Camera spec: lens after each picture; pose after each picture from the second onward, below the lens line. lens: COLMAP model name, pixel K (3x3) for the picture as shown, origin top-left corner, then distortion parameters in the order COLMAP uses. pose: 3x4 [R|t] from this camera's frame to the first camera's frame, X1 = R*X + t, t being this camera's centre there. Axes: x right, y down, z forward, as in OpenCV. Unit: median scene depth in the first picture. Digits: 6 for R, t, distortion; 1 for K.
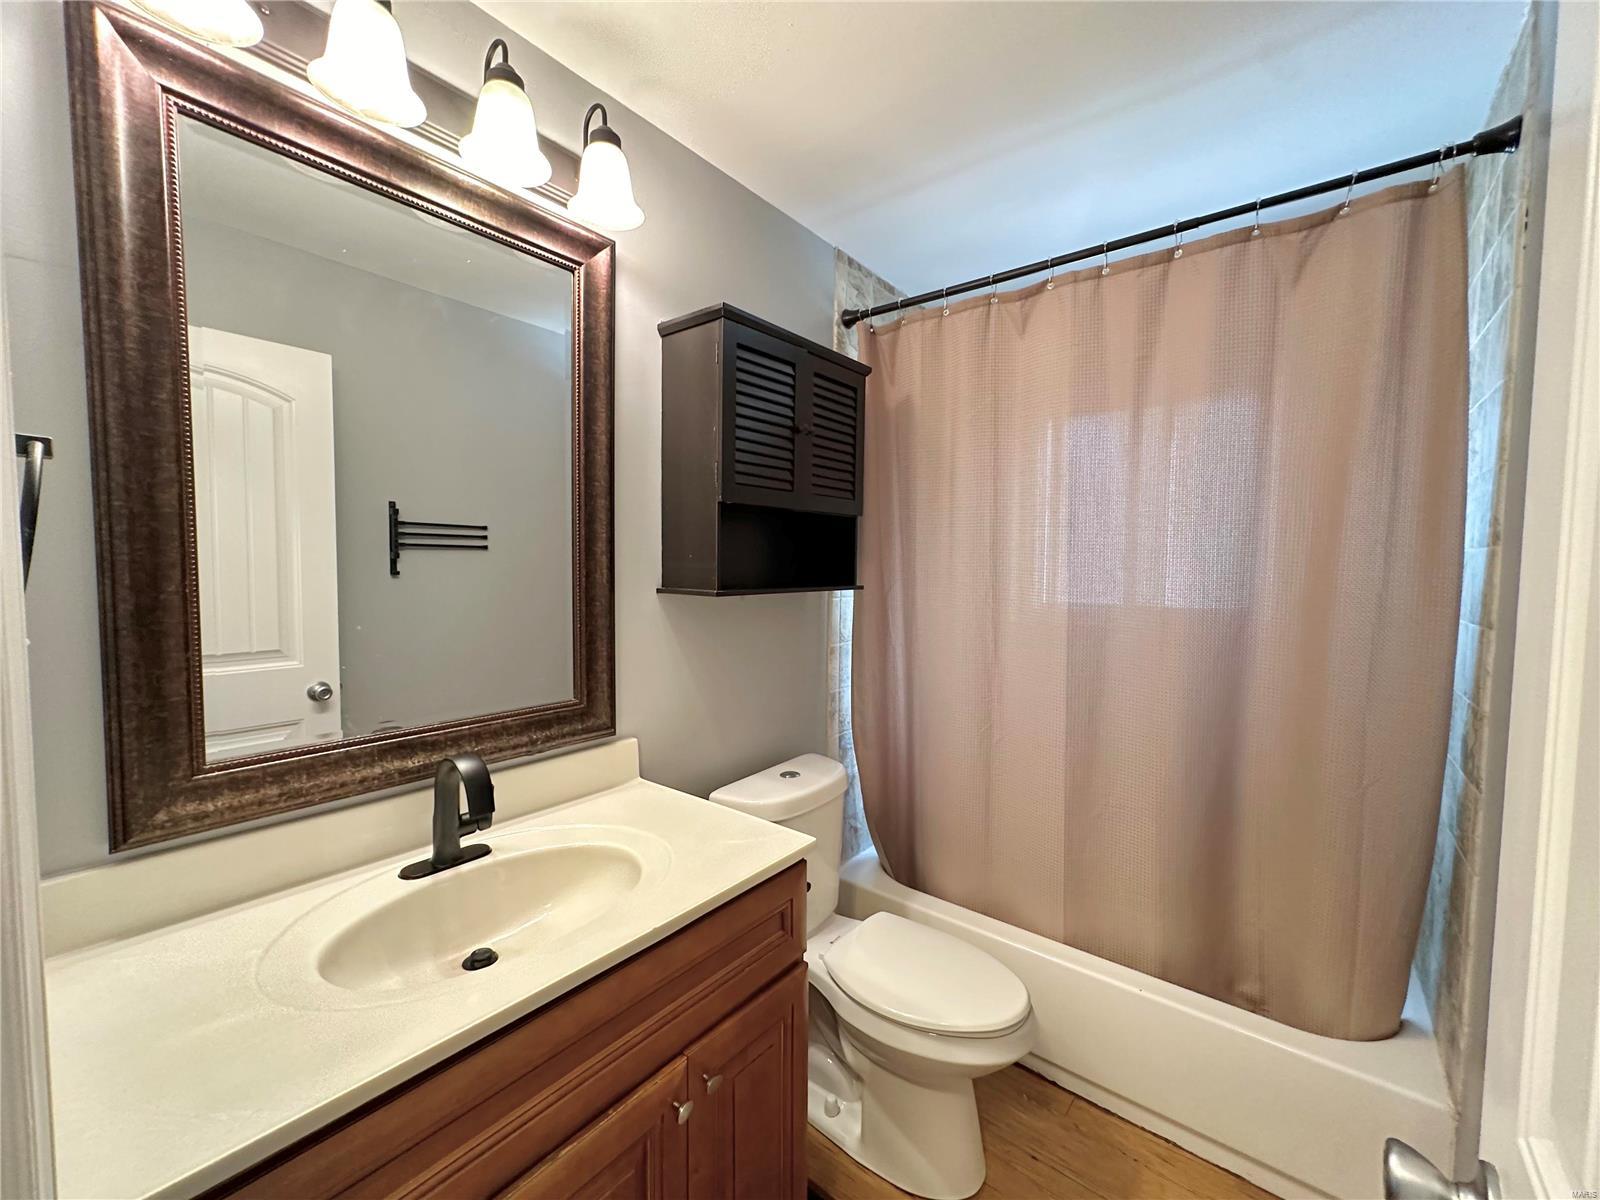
lens RADIAL K [[637.5, 0, 799.0], [0, 637.5, 600.5], [0, 0, 1]] dist [-0.001962, 0.000459]
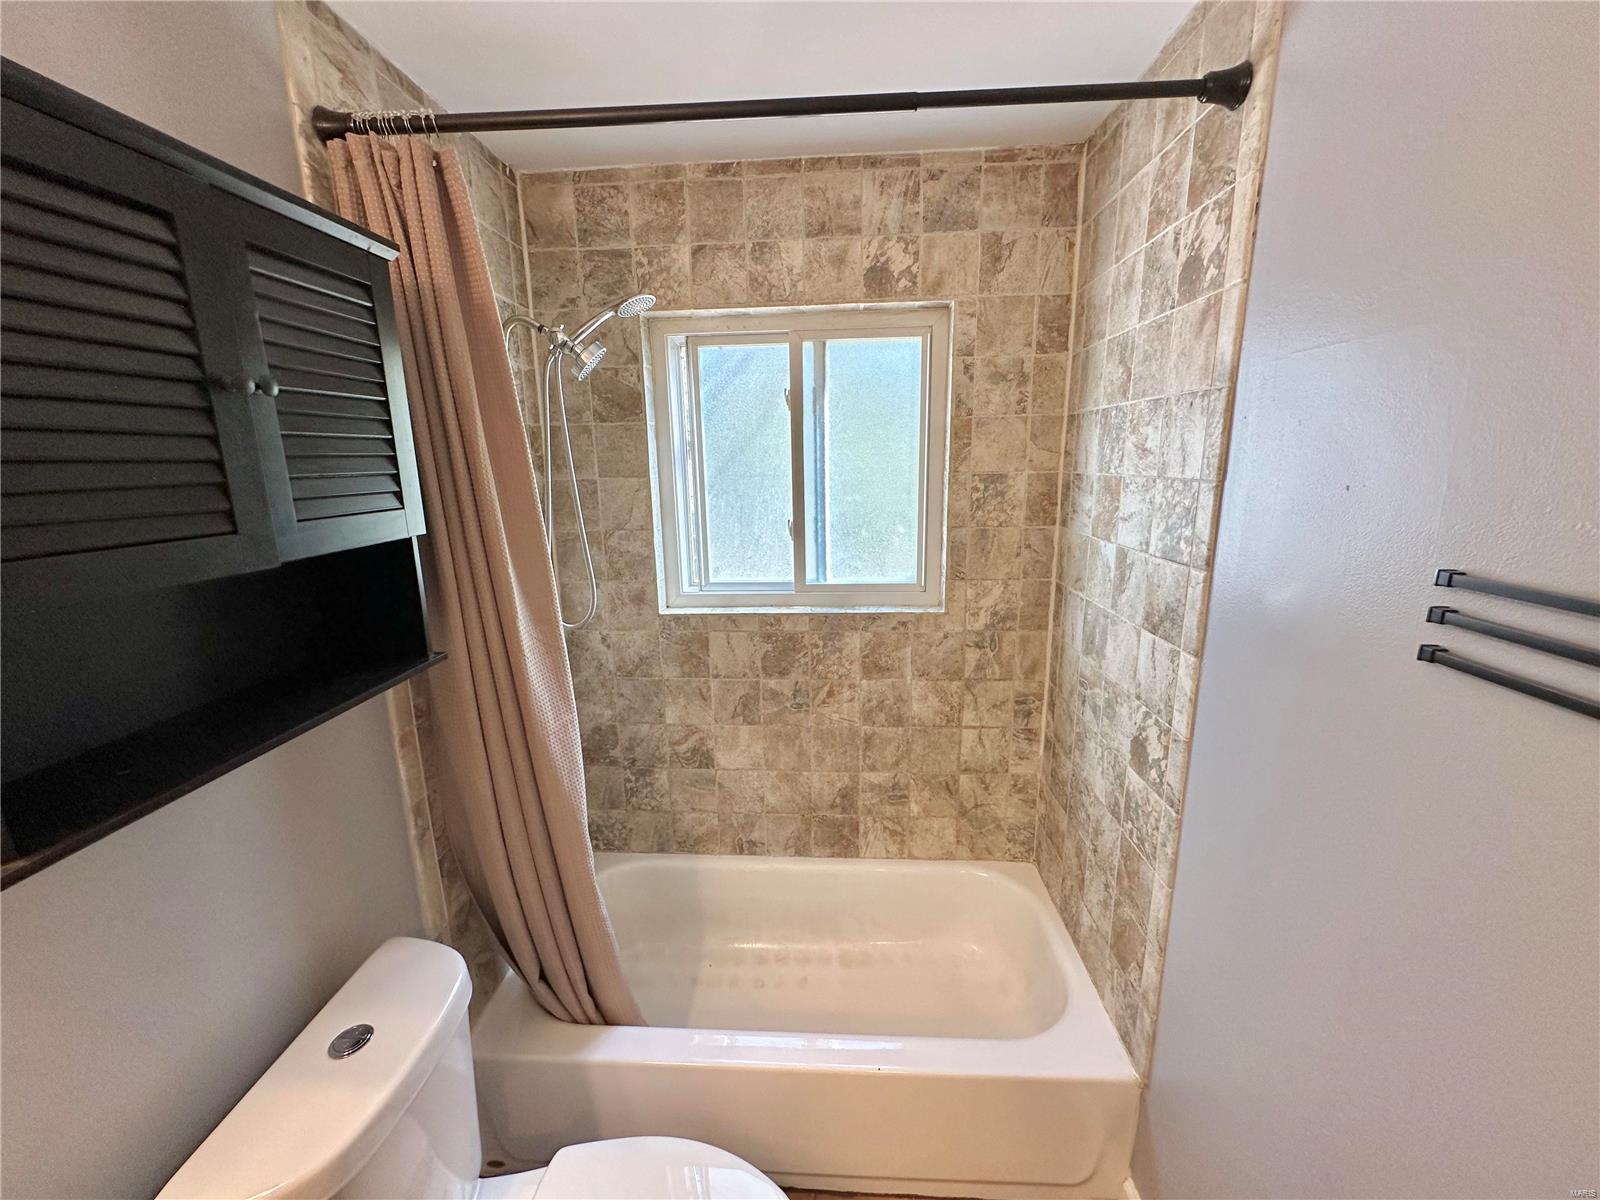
lens RADIAL K [[637.5, 0, 799.0], [0, 637.5, 600.5], [0, 0, 1]] dist [-0.001962, 0.000459]
pose [[0.812444, -0.151816, 0.562927, 0.039267], [0.059961, 0.982141, 0.178334, -0.140302], [-0.579948, -0.111132, 0.807038, 0.331386]]
